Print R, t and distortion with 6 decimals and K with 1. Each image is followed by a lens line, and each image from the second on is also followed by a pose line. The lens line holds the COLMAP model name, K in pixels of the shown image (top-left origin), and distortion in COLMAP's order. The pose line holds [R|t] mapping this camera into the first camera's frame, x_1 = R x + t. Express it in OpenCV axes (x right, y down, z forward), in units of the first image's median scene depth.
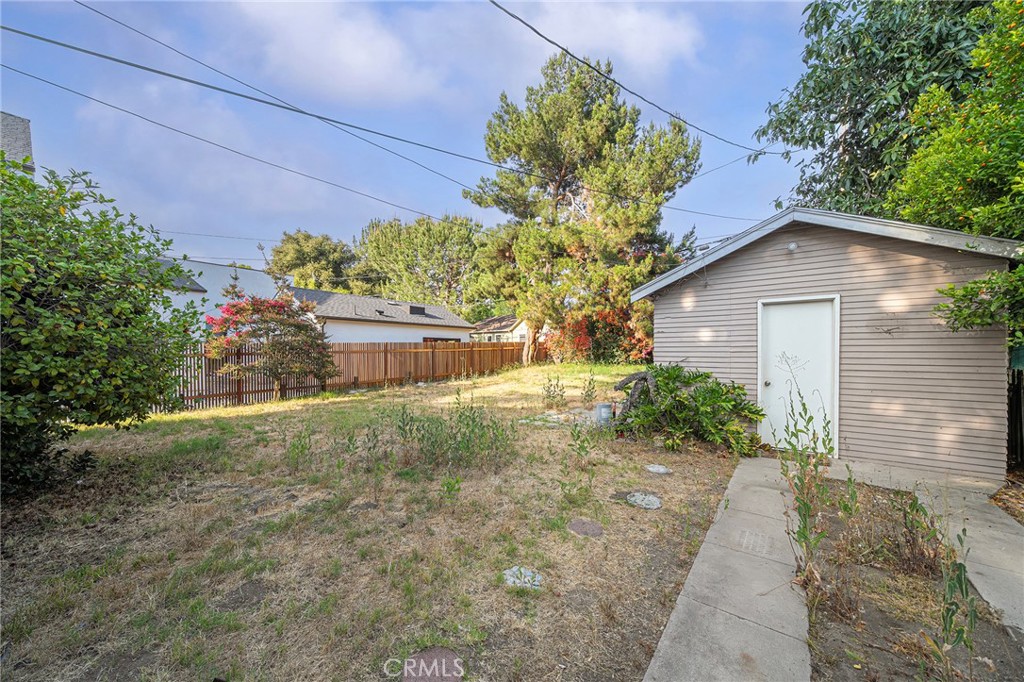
lens RADIAL K [[368.4, 0, 511.8], [0, 368.4, 355.0], [0, 0, 1]] dist [-0.000892, -0.000011]
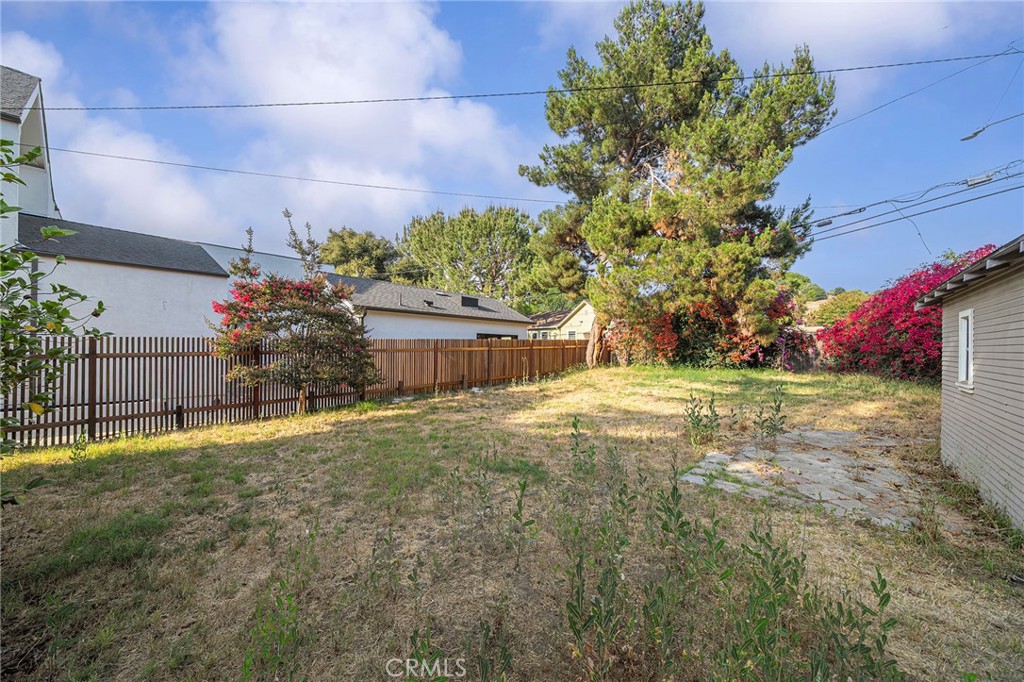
lens RADIAL K [[360.8, 0, 510.8], [0, 360.8, 344.9], [0, 0, 1]] dist [0.000059, -0.000015]
pose [[0.995859, 0.008220, -0.090536, -0.080419], [-0.010070, 0.999749, -0.020006, -0.004938], [0.090349, 0.020835, 0.995692, 0.166821]]
